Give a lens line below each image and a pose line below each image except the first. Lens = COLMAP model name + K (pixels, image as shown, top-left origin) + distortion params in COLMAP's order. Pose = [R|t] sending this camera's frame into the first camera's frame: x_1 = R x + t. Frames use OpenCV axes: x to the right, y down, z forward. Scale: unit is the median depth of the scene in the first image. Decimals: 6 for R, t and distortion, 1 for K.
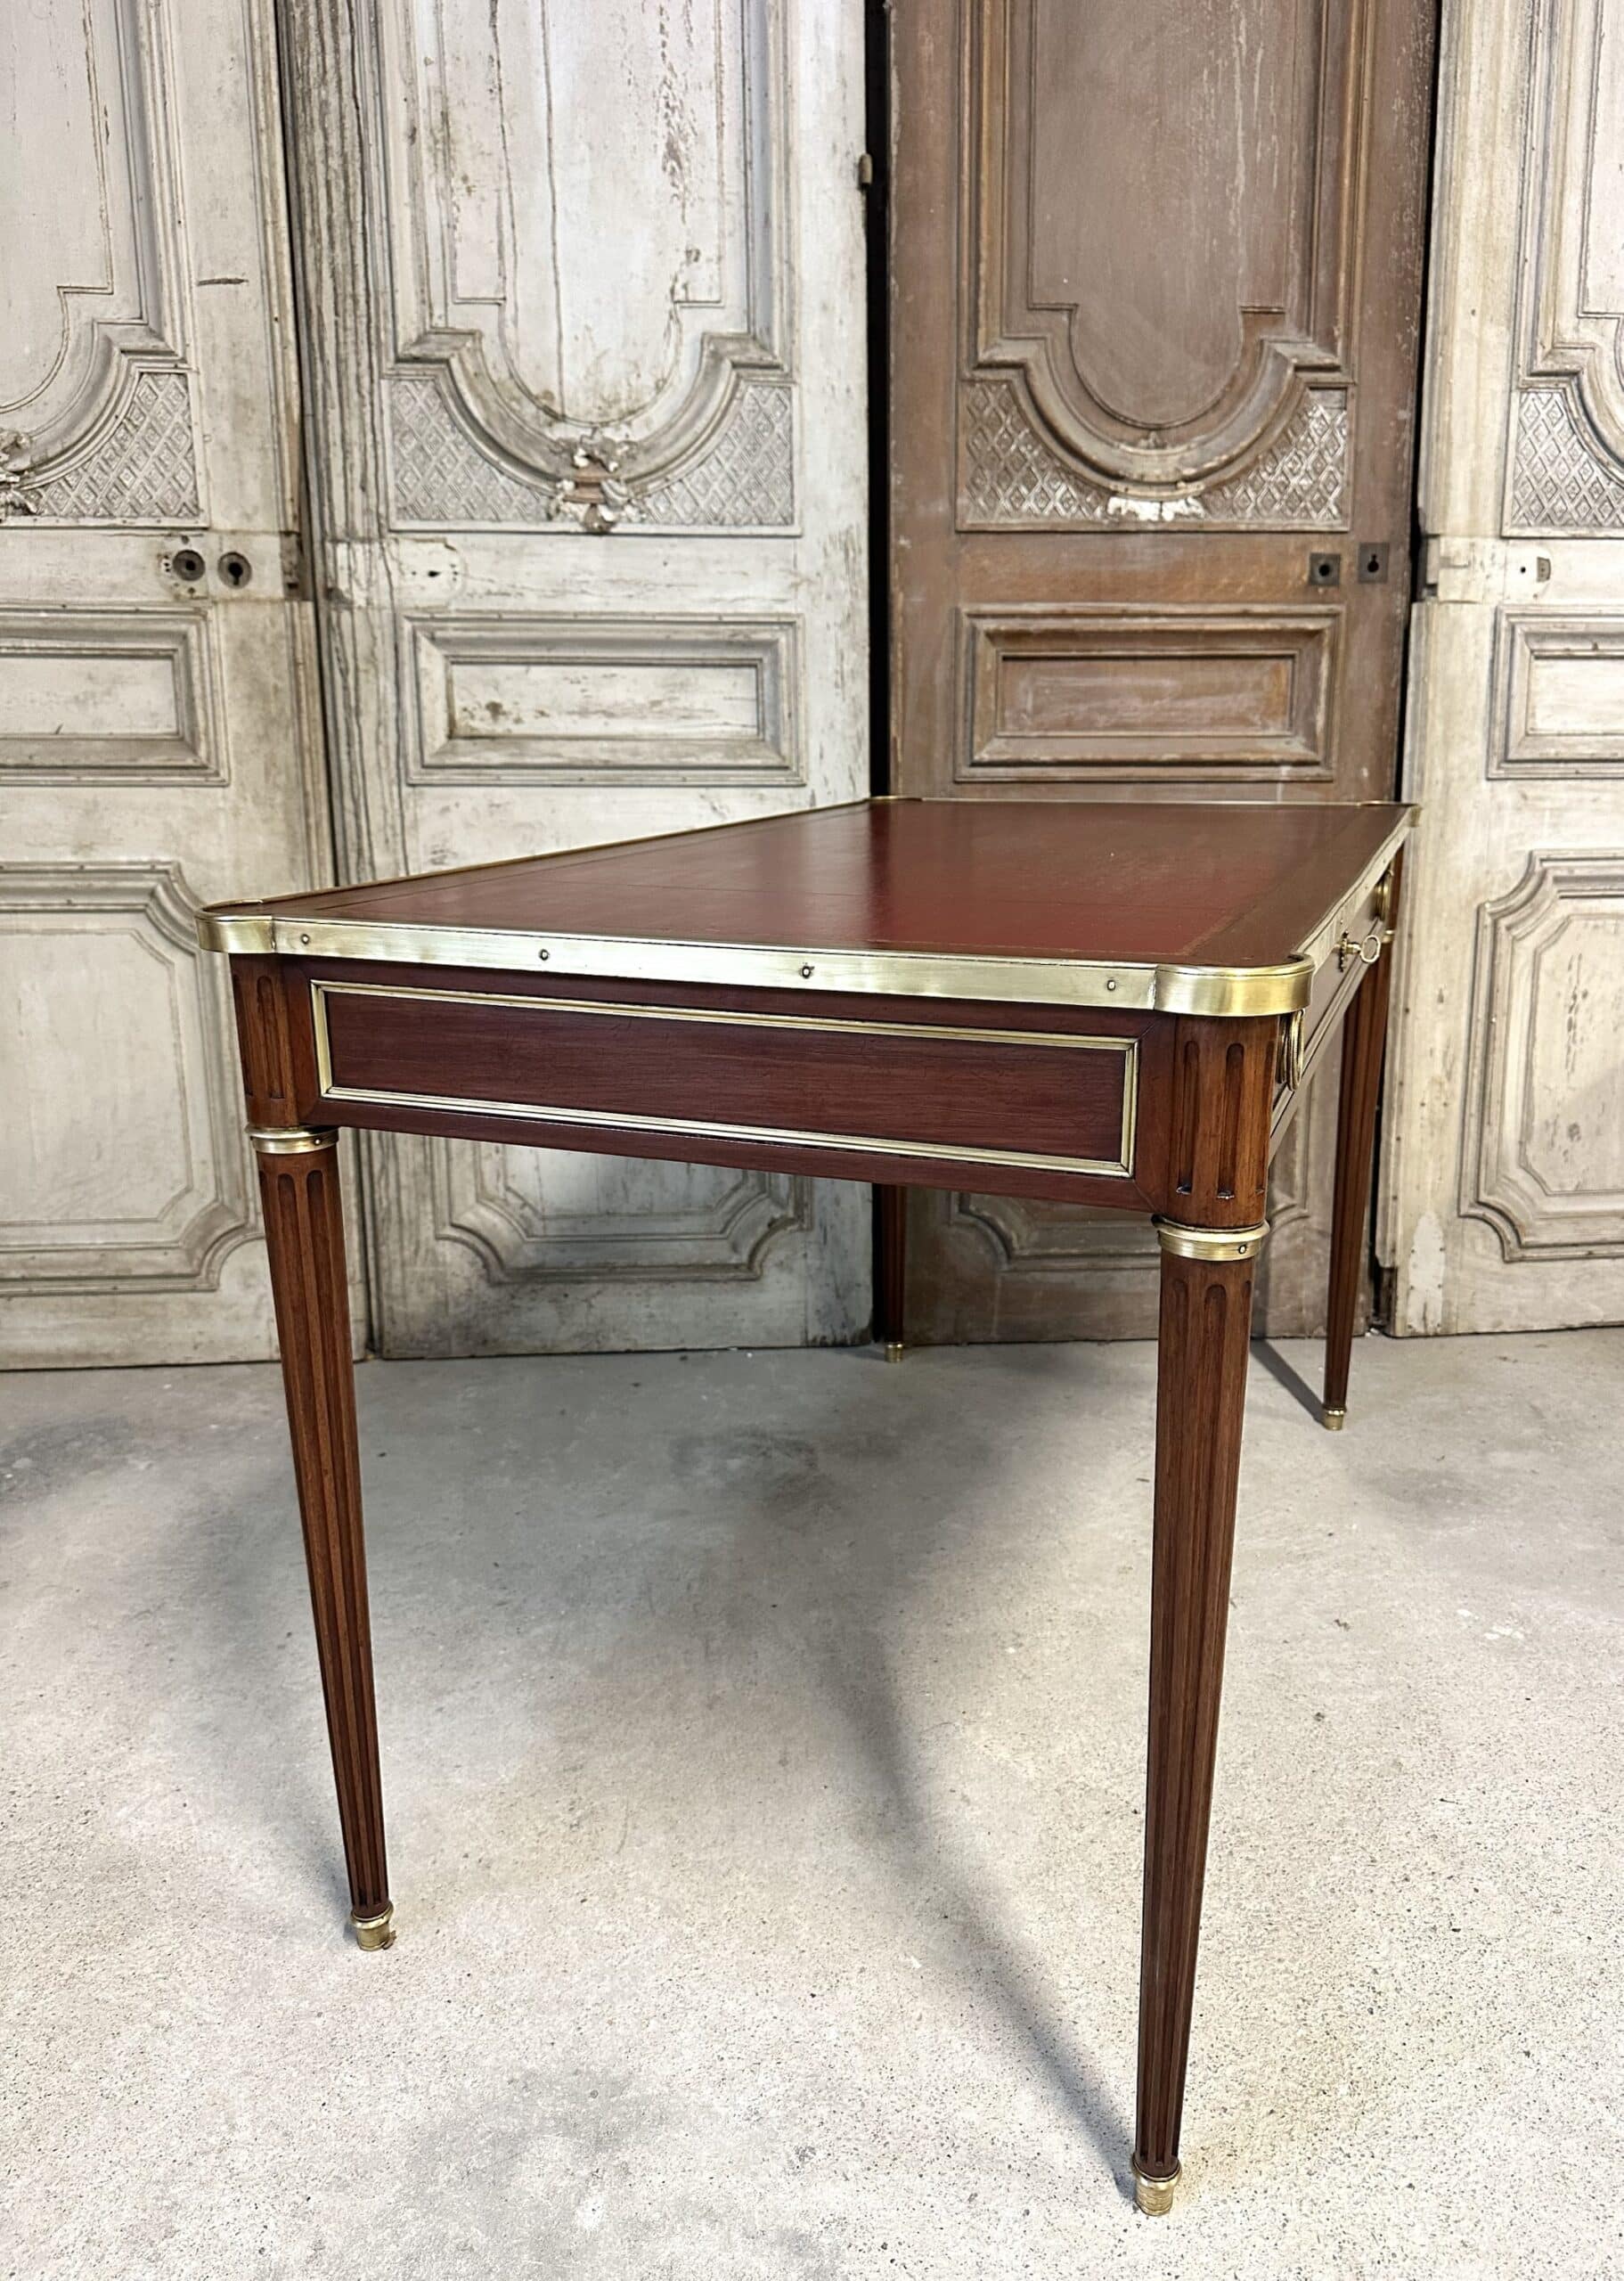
lens RADIAL K [[1626.5, 0, 854.1], [0, 1626.5, 1152.3], [0, 0, 1]] dist [0.001054, -0.020630]
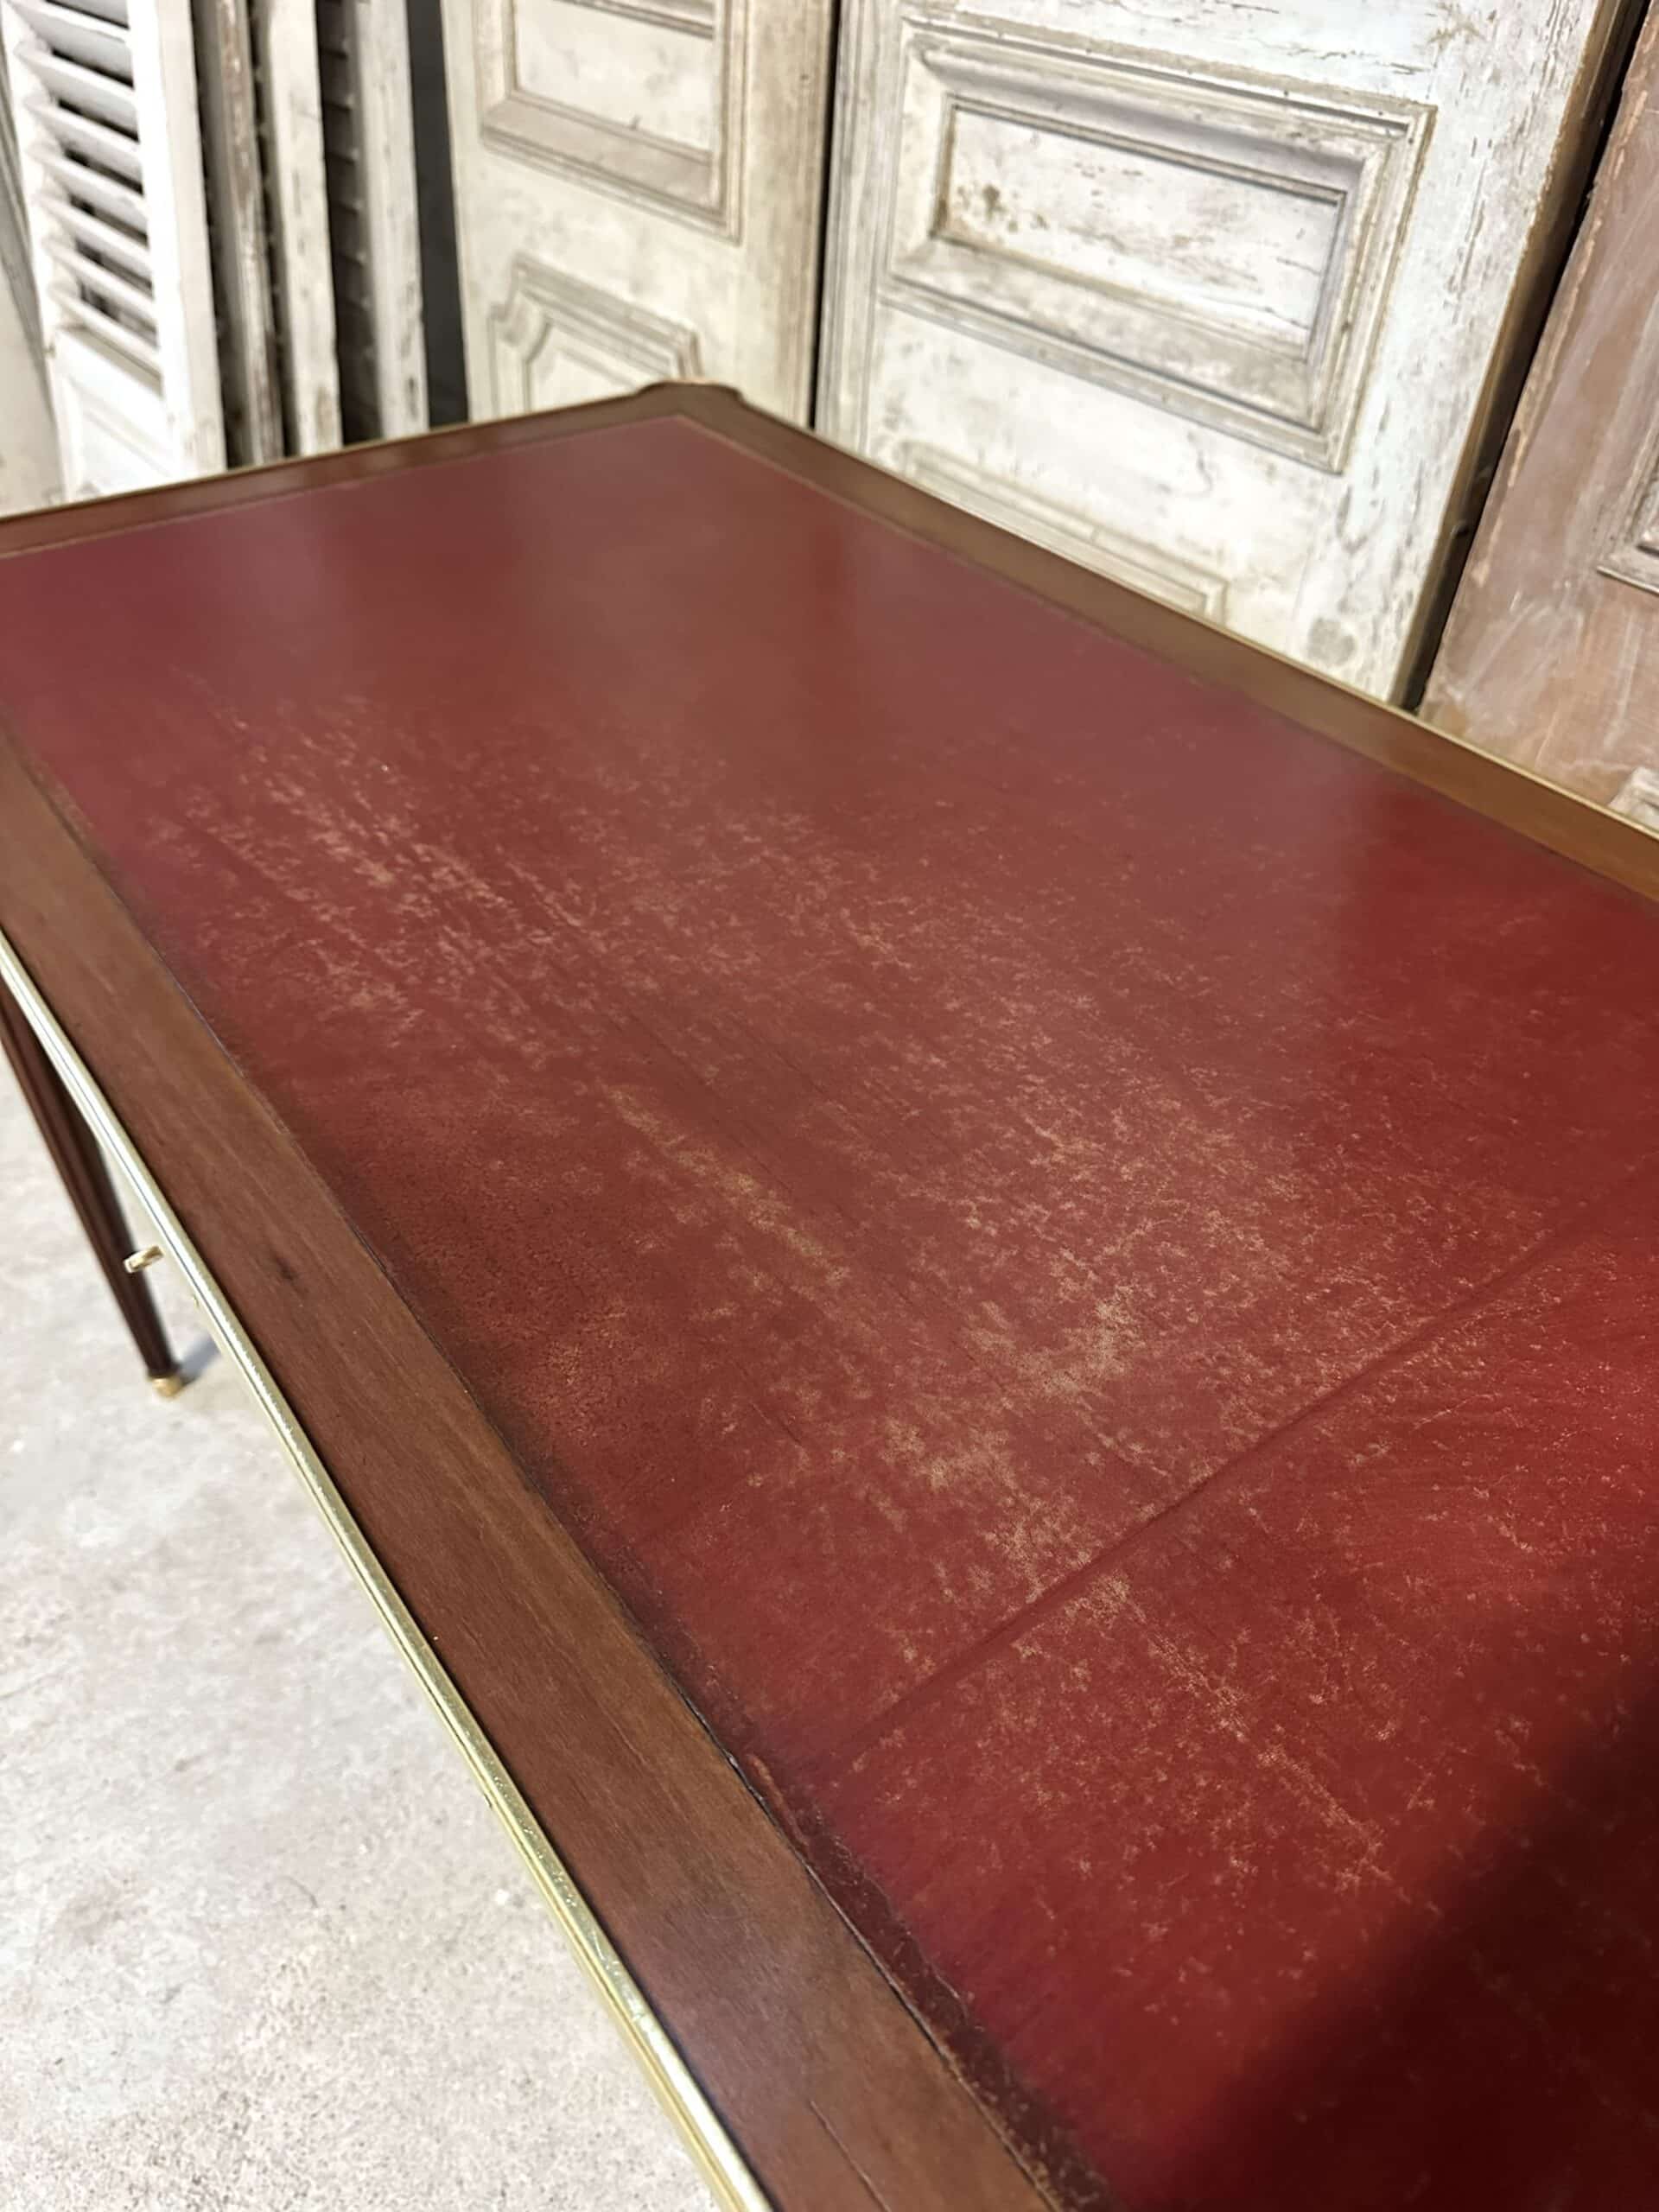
lens RADIAL K [[1564.3, 0, 836.7], [0, 1564.3, 1085.2], [0, 0, 1]] dist [0.048685, -0.074562]
pose [[0.532487, 0.559636, -0.635032, 0.318774], [-0.250423, 0.820813, 0.513375, -0.293167], [0.808546, -0.114339, 0.577218, 0.579203]]
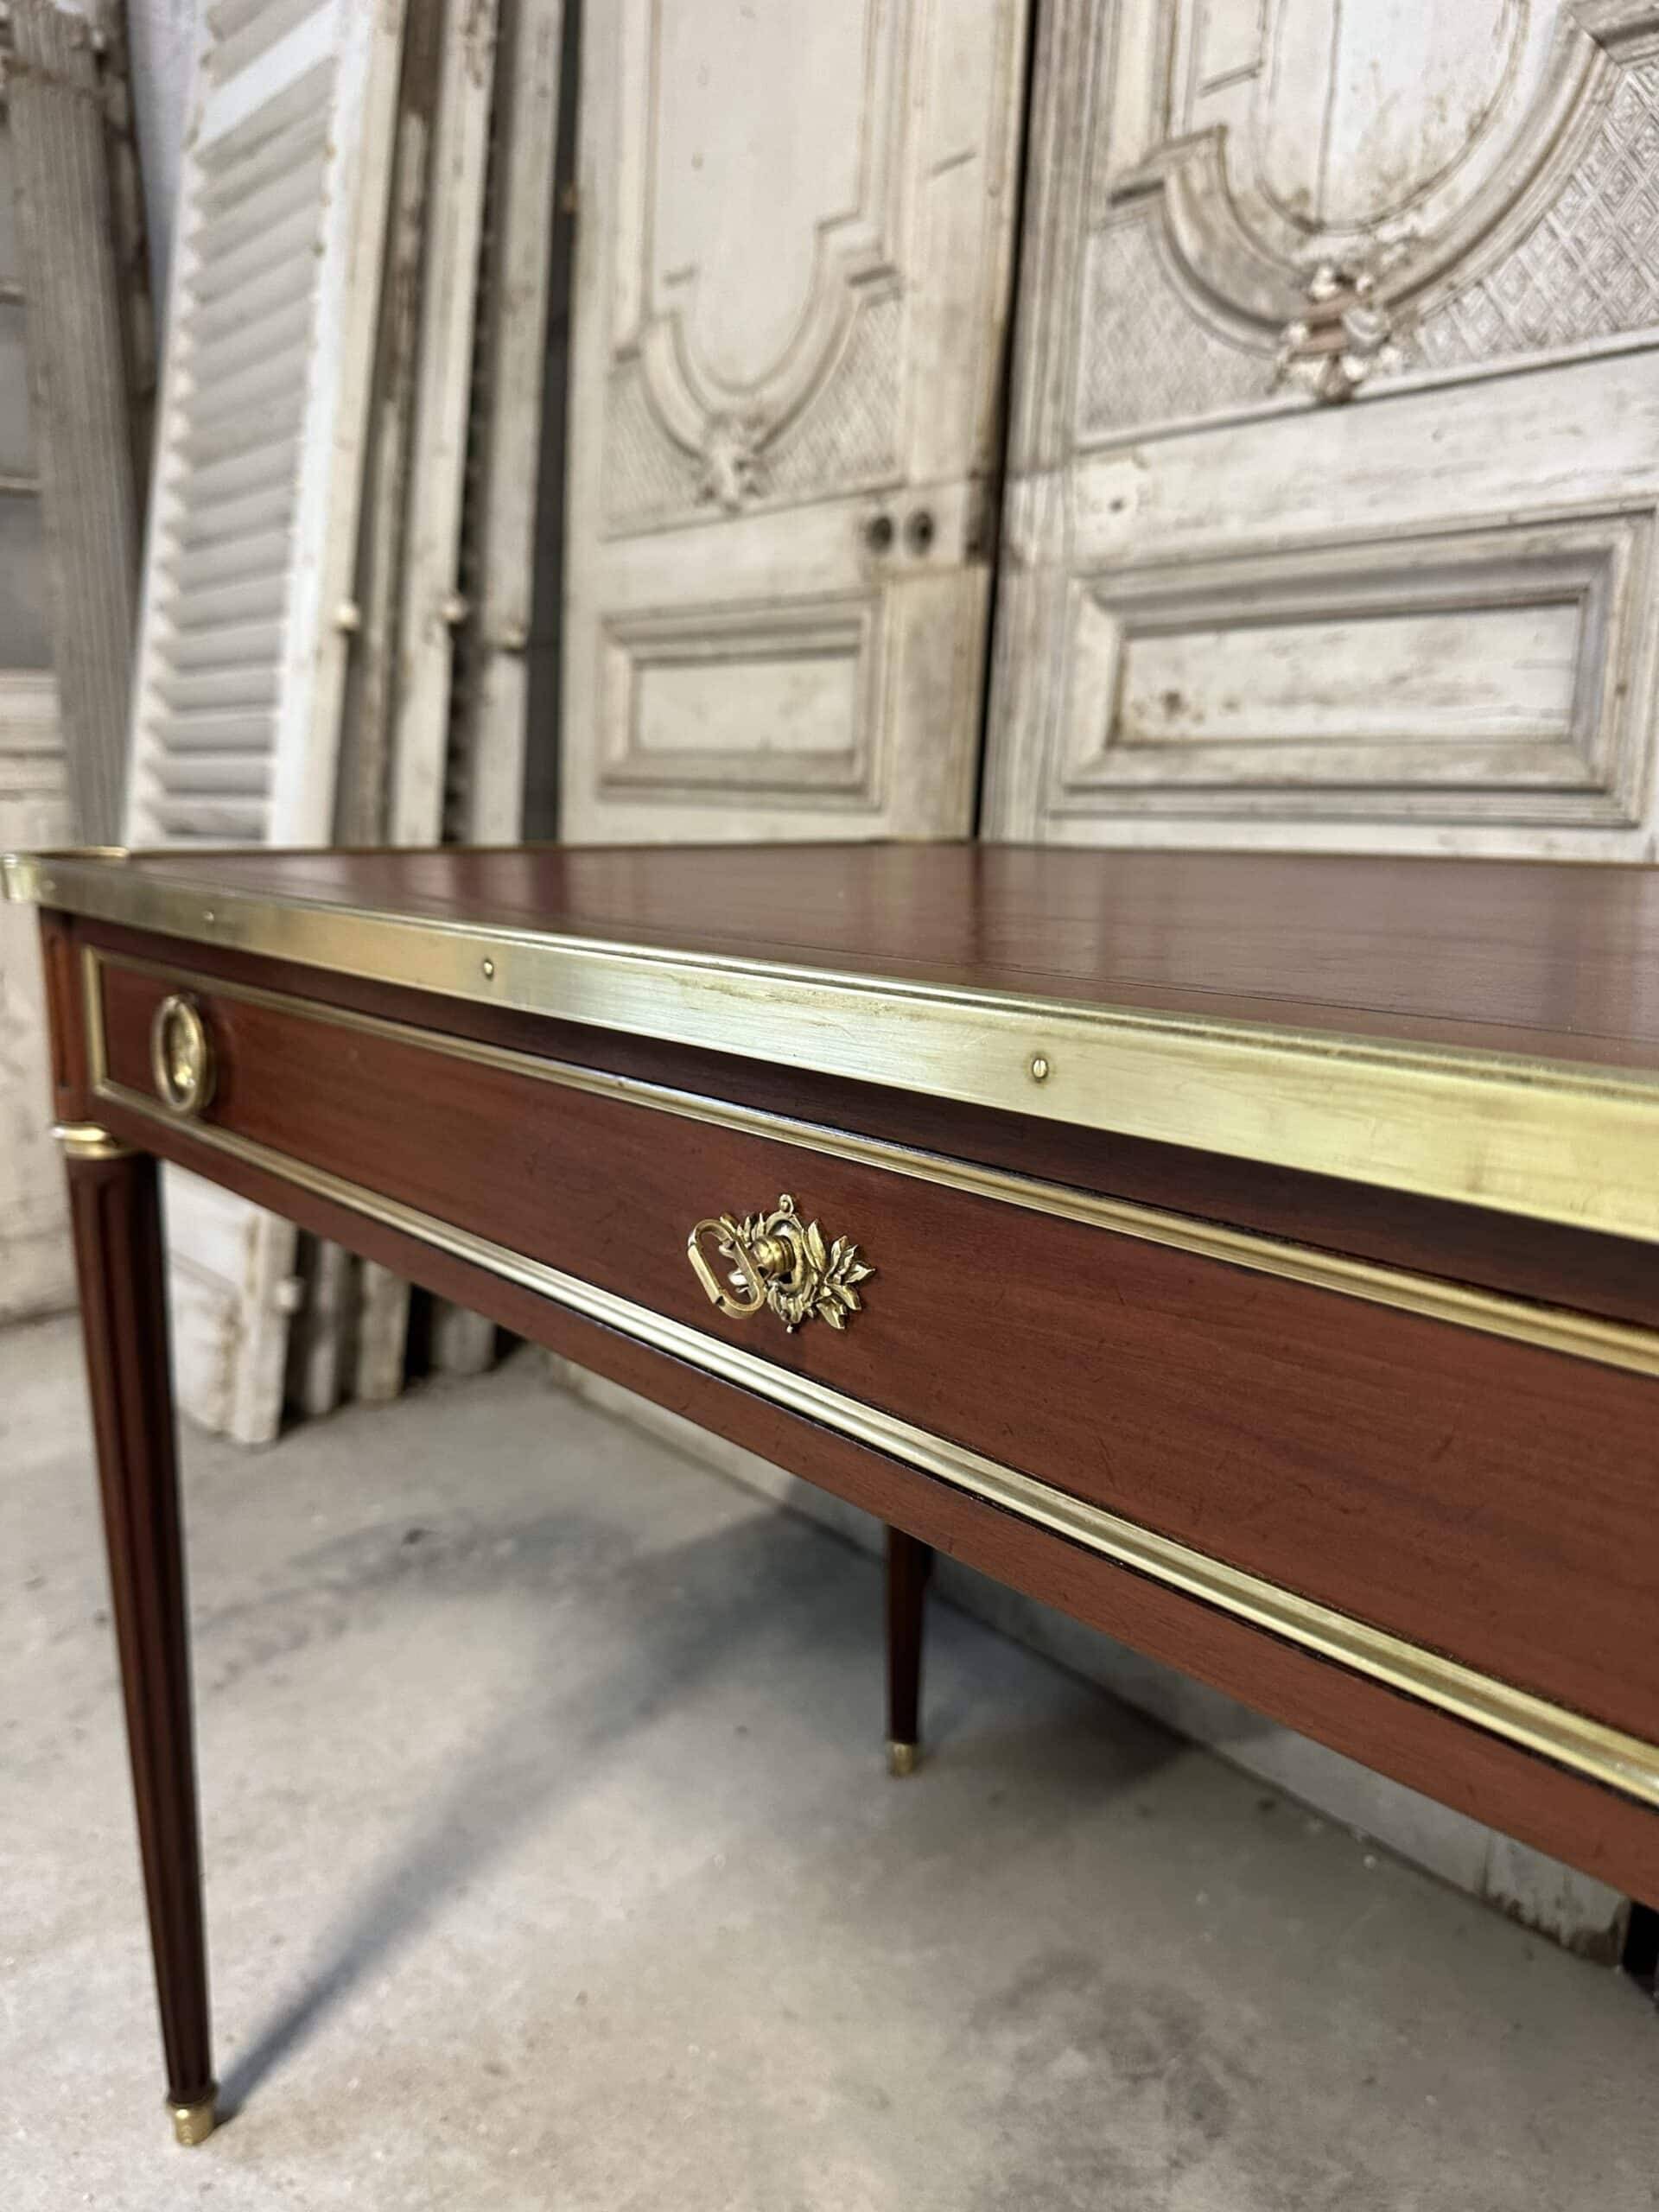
lens RADIAL K [[1594.3, 0, 825.7], [0, 1594.3, 1084.2], [0, 0, 1]] dist [-0.004295, -0.012688]
pose [[0.594630, 0.154816, -0.788953, 0.226488], [-0.226203, 0.973862, 0.020613, -0.106732], [0.771523, 0.166206, 0.614107, 0.534628]]
